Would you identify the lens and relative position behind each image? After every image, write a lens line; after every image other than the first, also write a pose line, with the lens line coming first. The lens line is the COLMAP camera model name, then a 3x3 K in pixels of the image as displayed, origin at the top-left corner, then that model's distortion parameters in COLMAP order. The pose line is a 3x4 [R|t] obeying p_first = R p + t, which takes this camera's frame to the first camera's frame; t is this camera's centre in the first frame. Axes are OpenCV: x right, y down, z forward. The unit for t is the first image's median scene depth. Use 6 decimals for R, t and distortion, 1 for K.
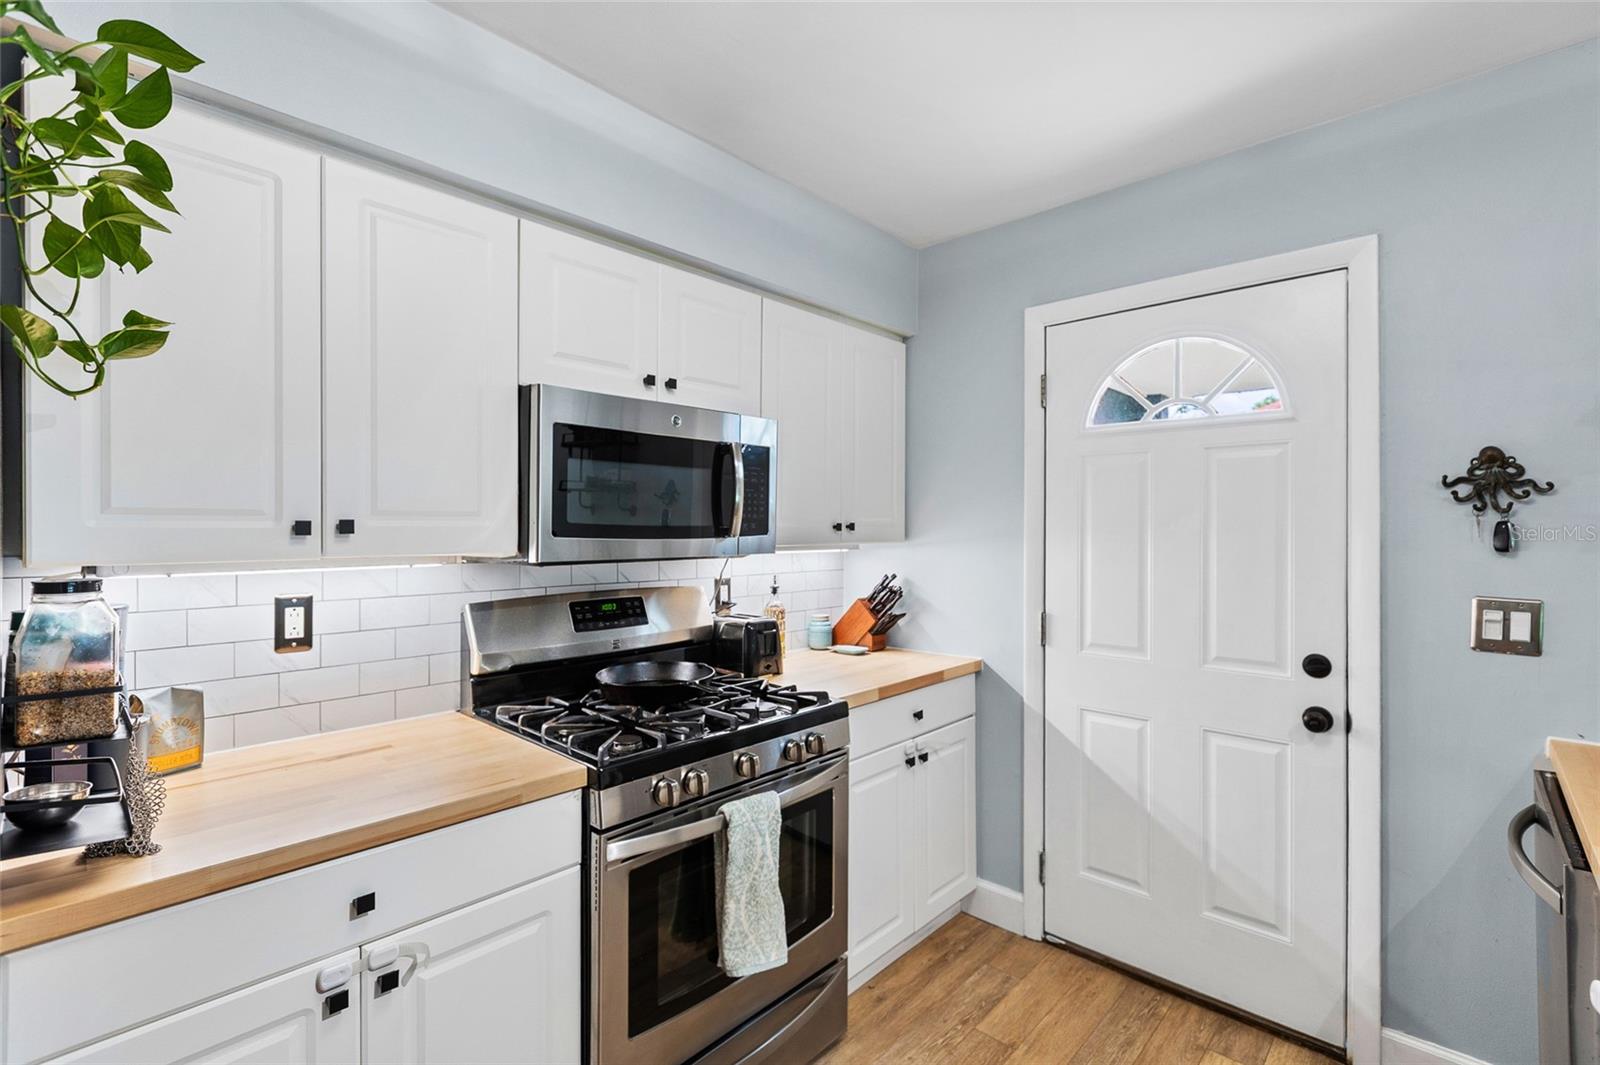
lens RADIAL K [[717.3, 0, 802.5], [0, 717.3, 529.2], [0, 0, 1]] dist [0.004347, 0.000111]
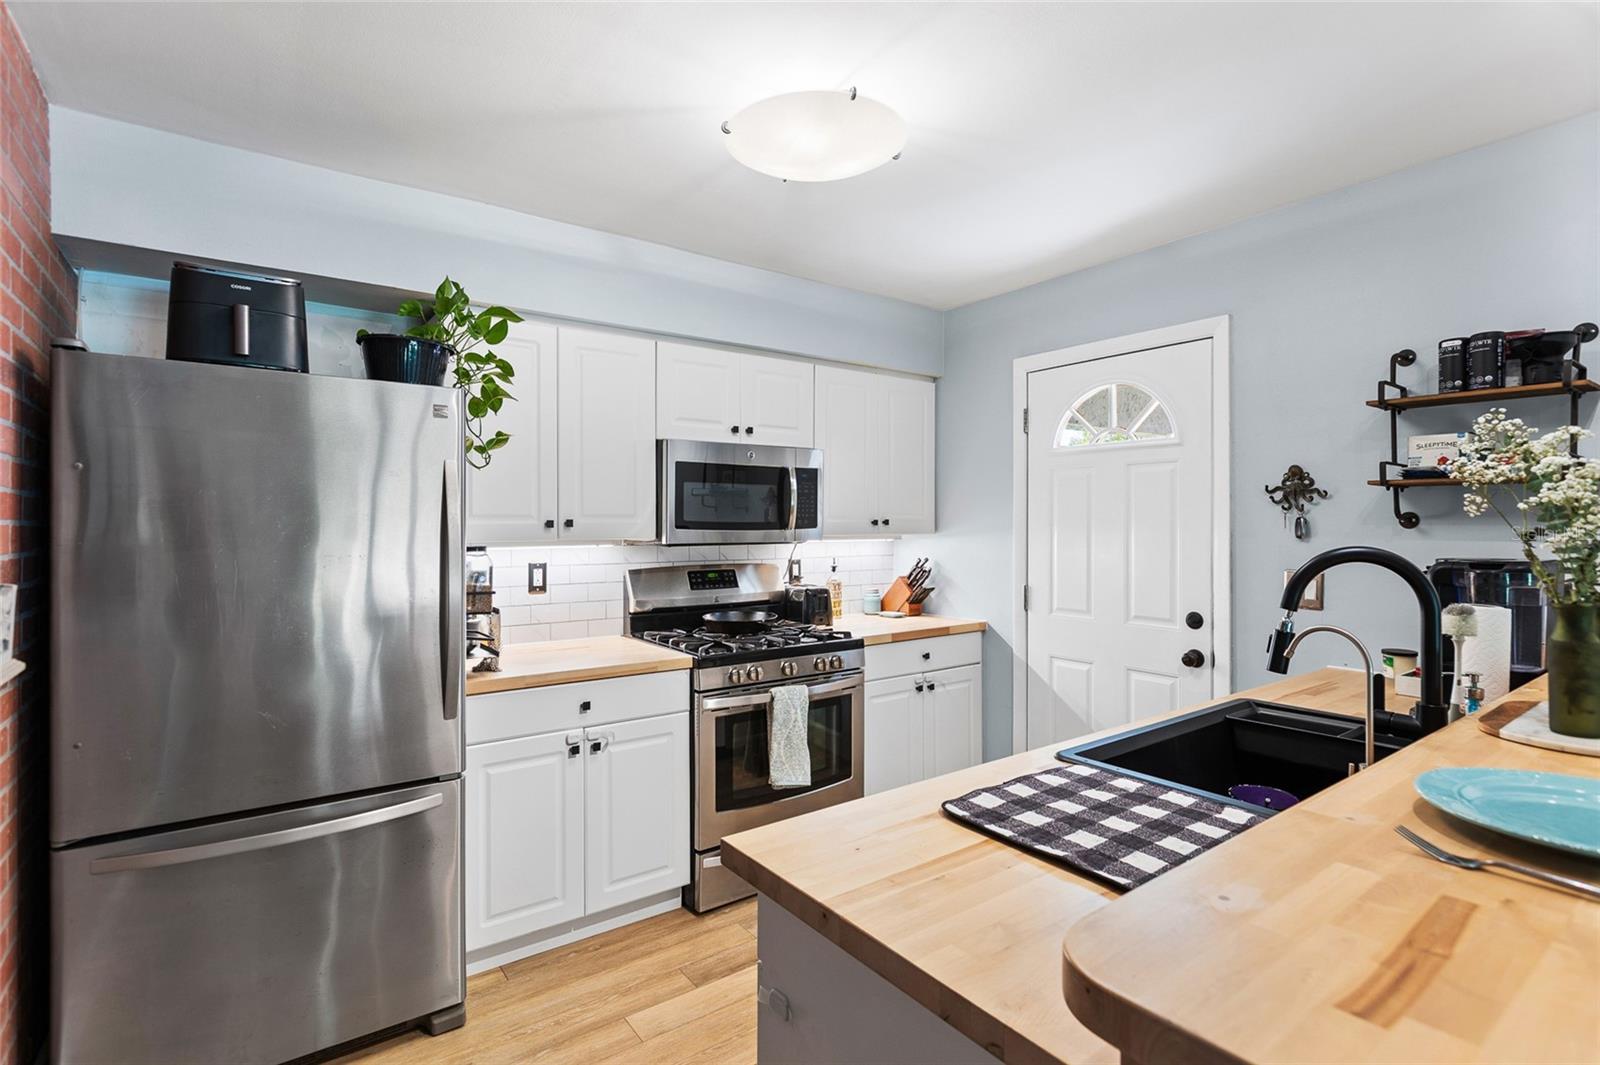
lens RADIAL K [[774.3, 0, 801.0], [0, 774.3, 529.7], [0, 0, 1]] dist [-0.004622, -0.000070]
pose [[0.980652, -0.001291, -0.195756, 0.271141], [0.002496, 0.999979, 0.005909, 0.002224], [0.195745, -0.006283, 0.980635, -0.661882]]
